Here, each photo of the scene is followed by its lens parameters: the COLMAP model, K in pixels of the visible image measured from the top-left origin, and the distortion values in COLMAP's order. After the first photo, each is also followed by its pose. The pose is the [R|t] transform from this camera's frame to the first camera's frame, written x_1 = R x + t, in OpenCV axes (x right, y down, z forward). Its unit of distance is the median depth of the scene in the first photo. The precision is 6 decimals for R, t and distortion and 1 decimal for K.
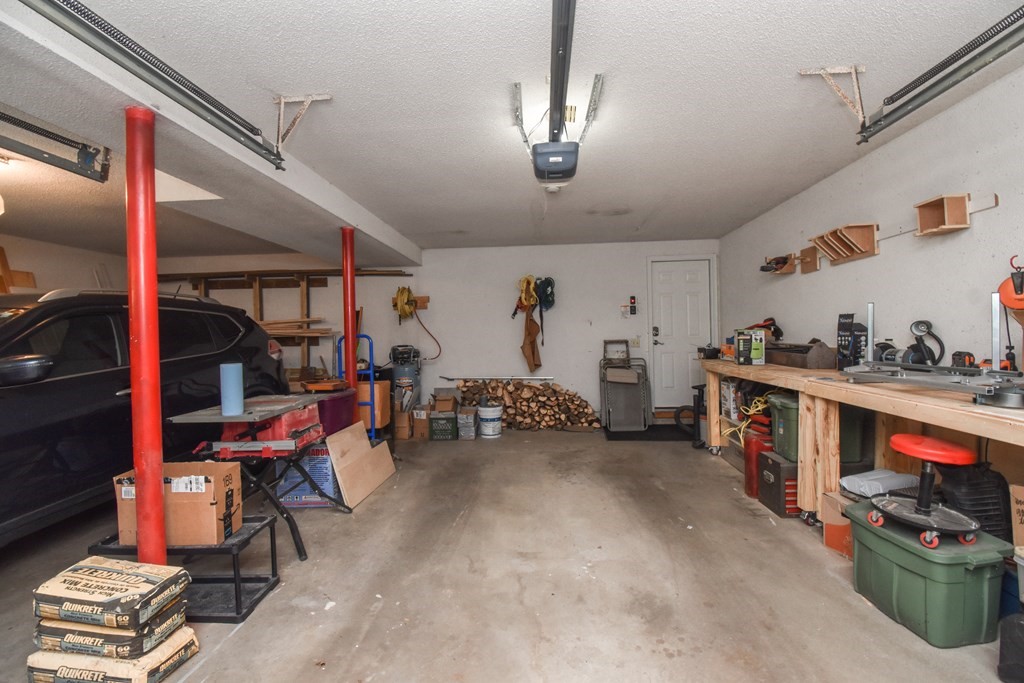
lens RADIAL K [[448.3, 0, 509.3], [0, 448.3, 337.4], [0, 0, 1]] dist [0.019640, -0.023033]
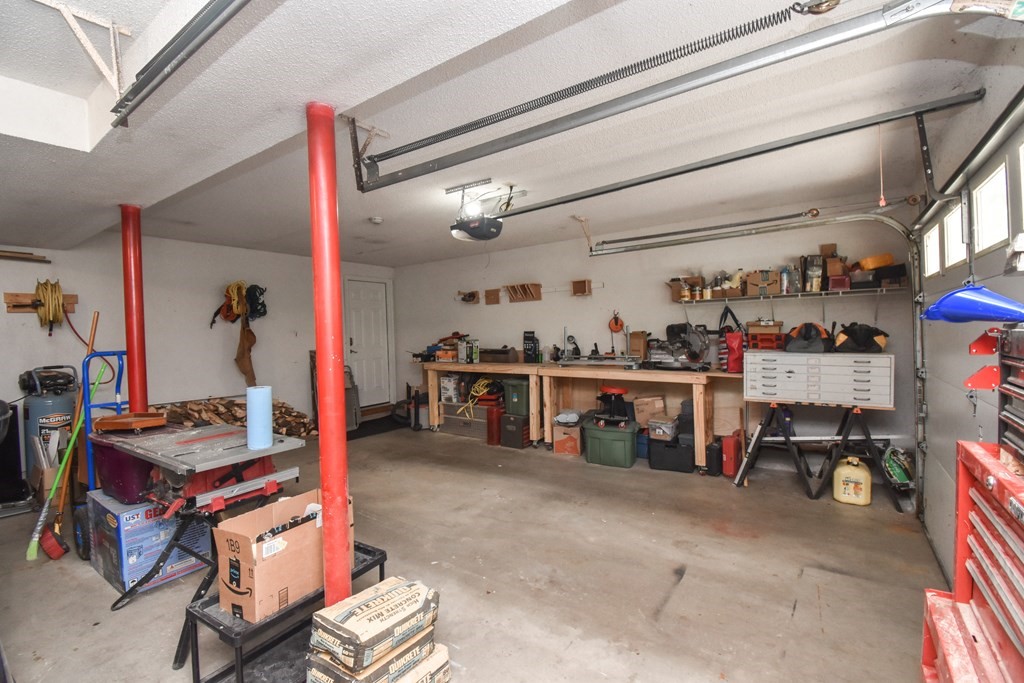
lens RADIAL K [[448.3, 0, 509.3], [0, 448.3, 337.4], [0, 0, 1]] dist [0.019640, -0.023033]
pose [[0.524417, -0.003481, 0.851455, -0.854830], [0.018855, 0.999794, -0.007526, -0.015721], [-0.851253, 0.020000, 0.524374, 0.124251]]
